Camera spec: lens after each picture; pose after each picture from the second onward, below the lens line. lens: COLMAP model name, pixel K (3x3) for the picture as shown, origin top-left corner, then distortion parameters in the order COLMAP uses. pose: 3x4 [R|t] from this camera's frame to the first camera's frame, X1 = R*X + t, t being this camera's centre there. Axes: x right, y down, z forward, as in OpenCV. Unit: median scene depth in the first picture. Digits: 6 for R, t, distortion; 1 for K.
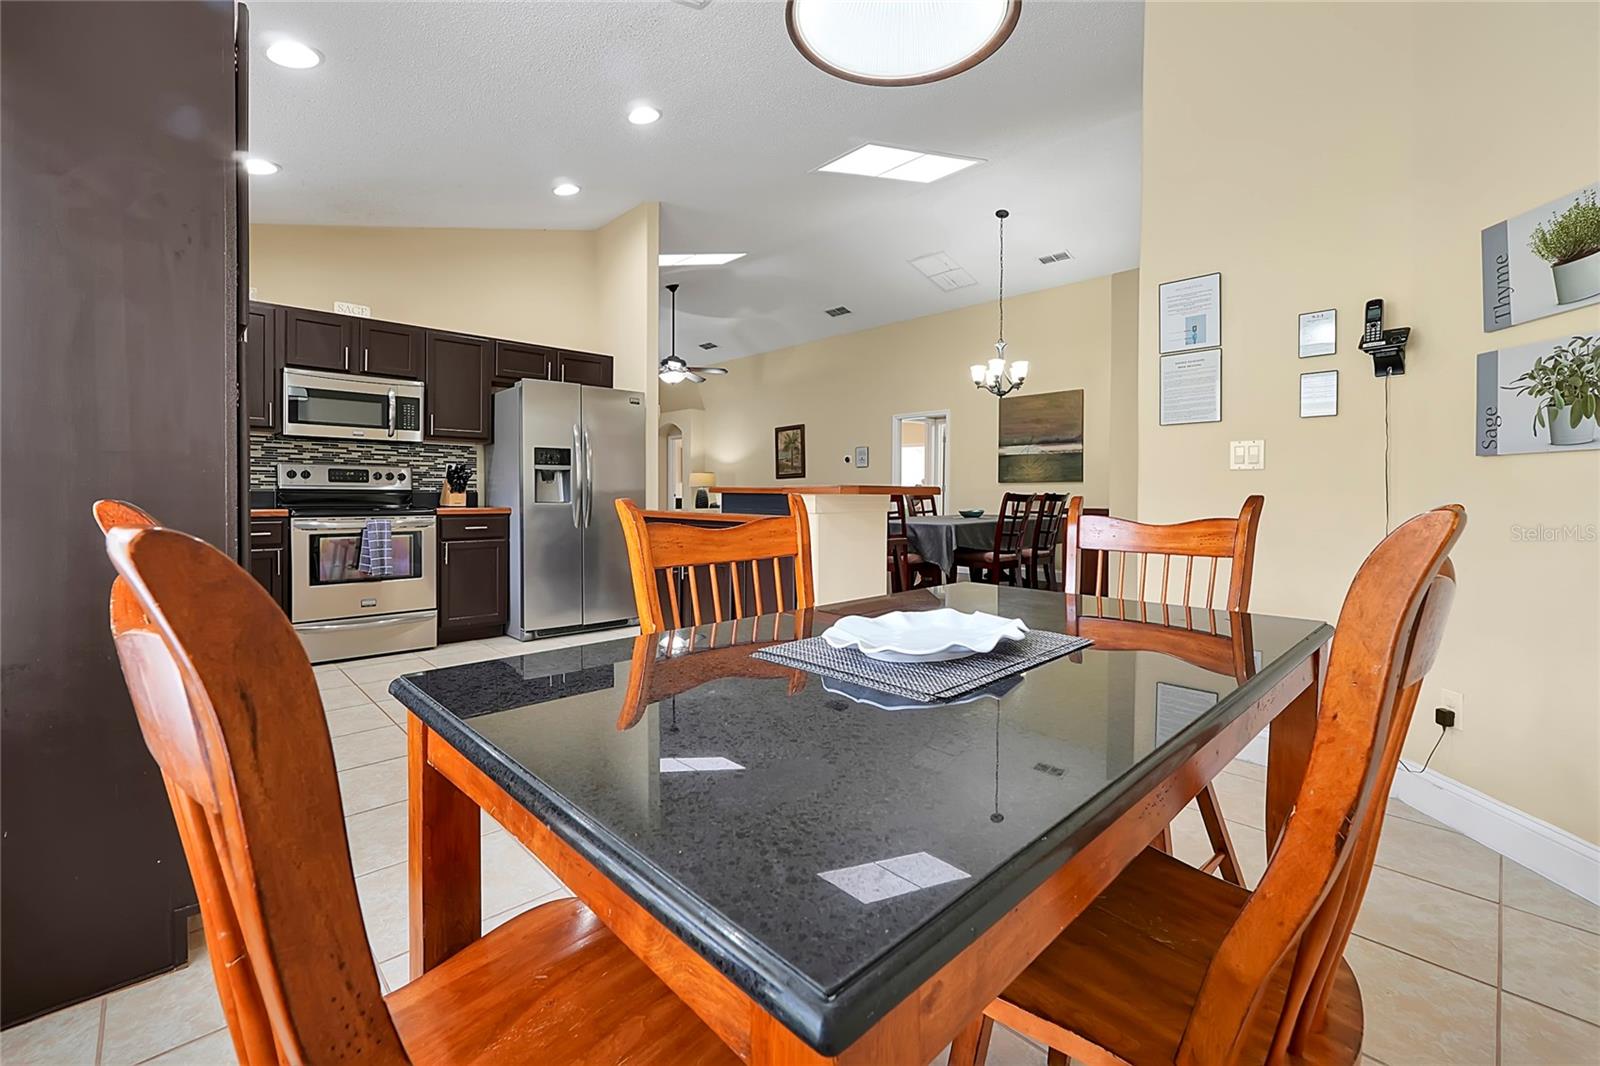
lens RADIAL K [[680.7, 0, 797.4], [0, 680.7, 498.2], [0, 0, 1]] dist [-0.003055, 0.002276]
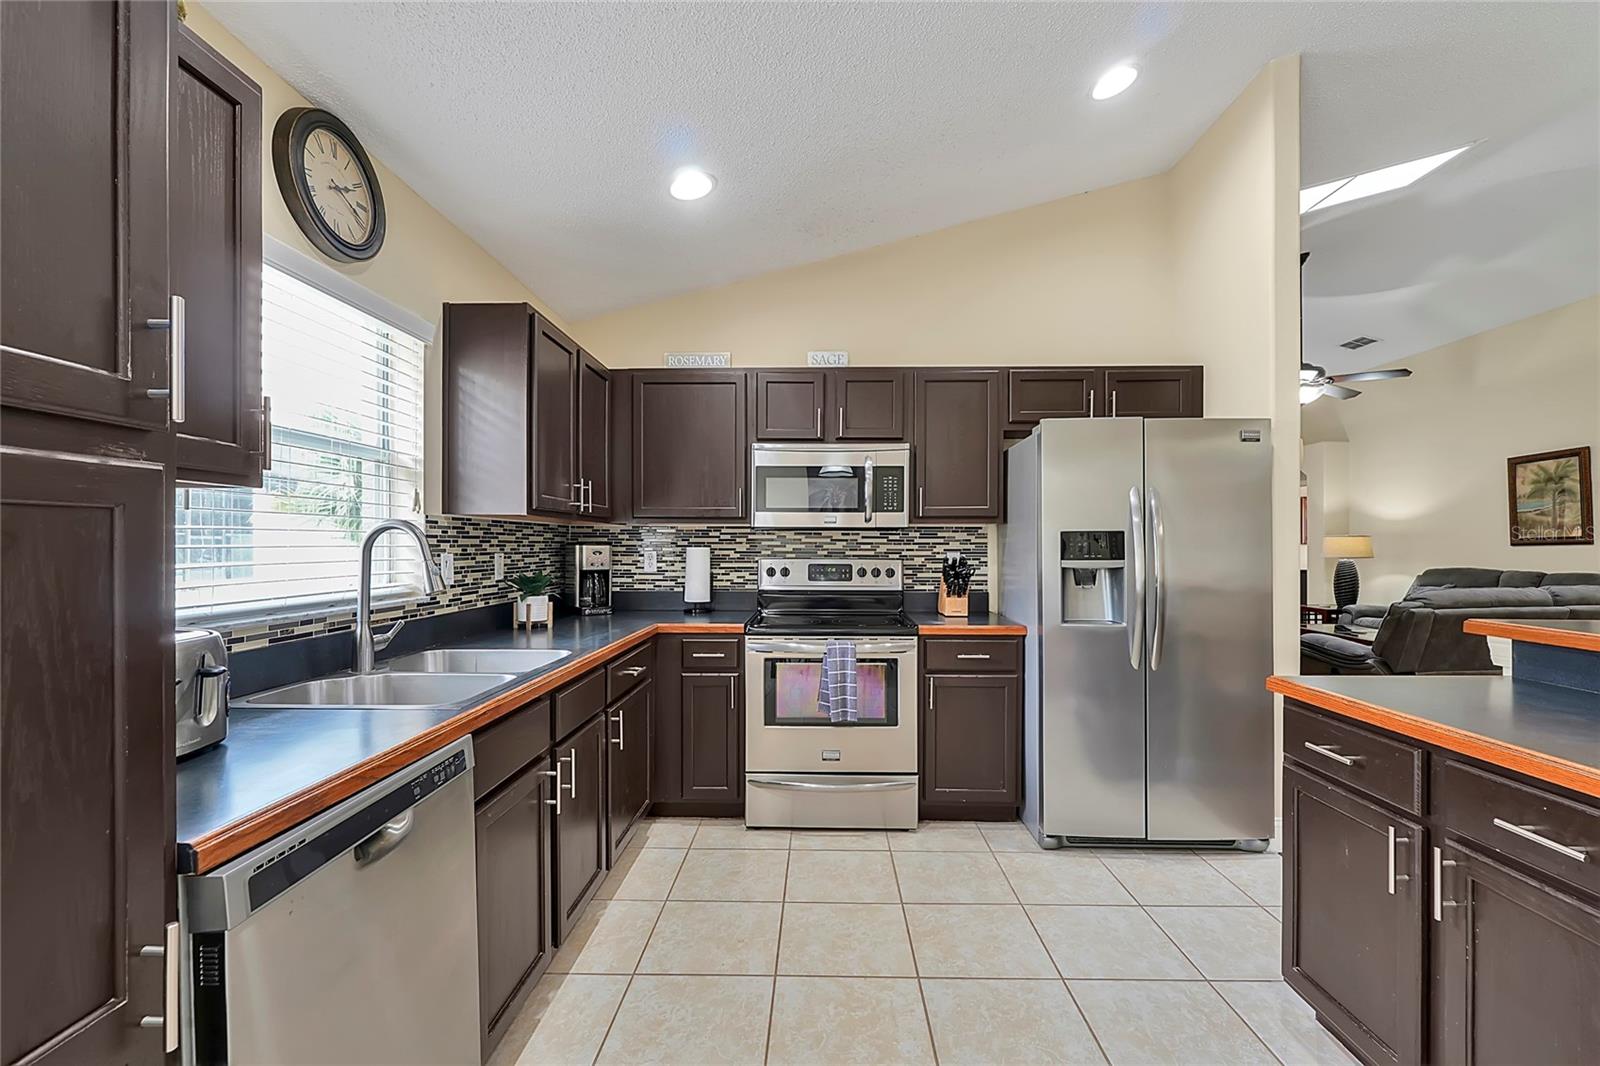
lens RADIAL K [[680.7, 0, 810.5], [0, 680.7, 545.4], [0, 0, 1]] dist [-0.003055, 0.002276]
pose [[0.712170, -0.003345, -0.701999, -0.117588], [-0.002417, 0.999971, -0.007217, -0.055403], [0.702002, 0.006836, 0.712142, 0.401474]]
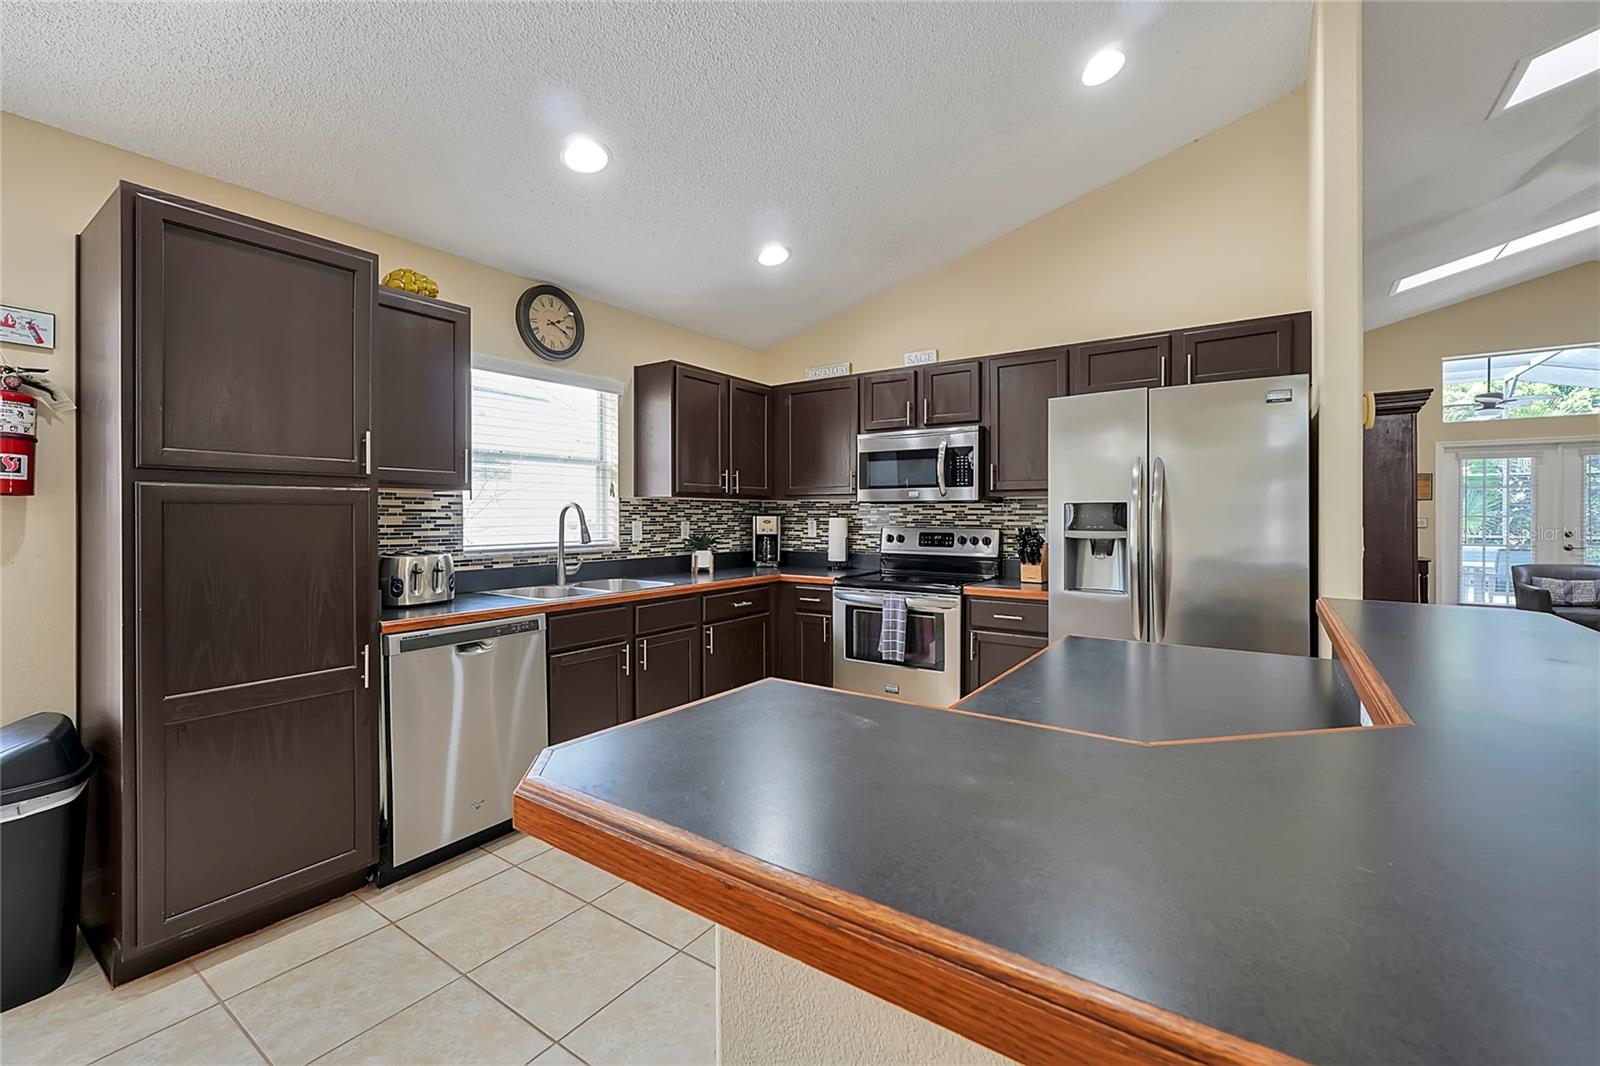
lens RADIAL K [[680.7, 0, 803.1], [0, 680.7, 512.0], [0, 0, 1]] dist [-0.003055, 0.002276]
pose [[0.207623, -0.009287, -0.978165, 0.181143], [-0.005922, 0.999925, -0.010751, -0.055852], [0.978191, 0.008025, 0.207553, 0.603381]]
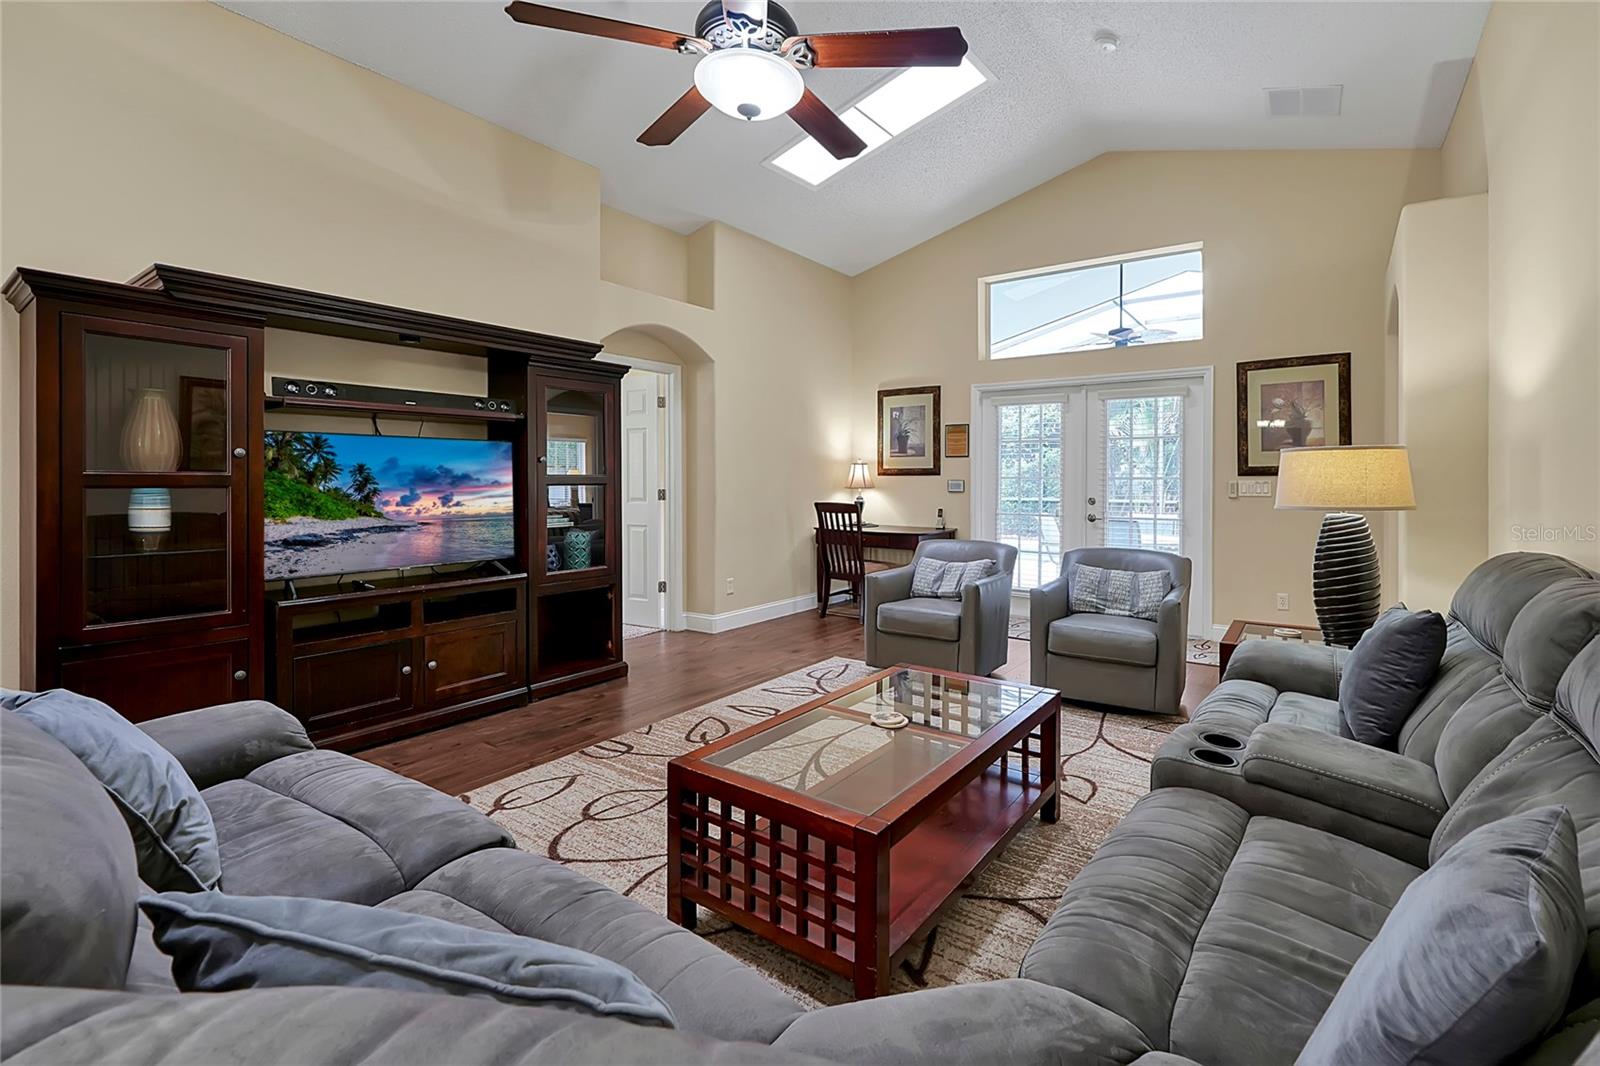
lens RADIAL K [[680.7, 0, 880.0], [0, 680.7, 495.0], [0, 0, 1]] dist [-0.003055, 0.002276]
pose [[0.205234, 0.018069, -0.978546, 0.156911], [-0.009054, 0.999822, 0.016563, -0.059308], [0.978671, 0.005460, 0.205361, 1.952604]]
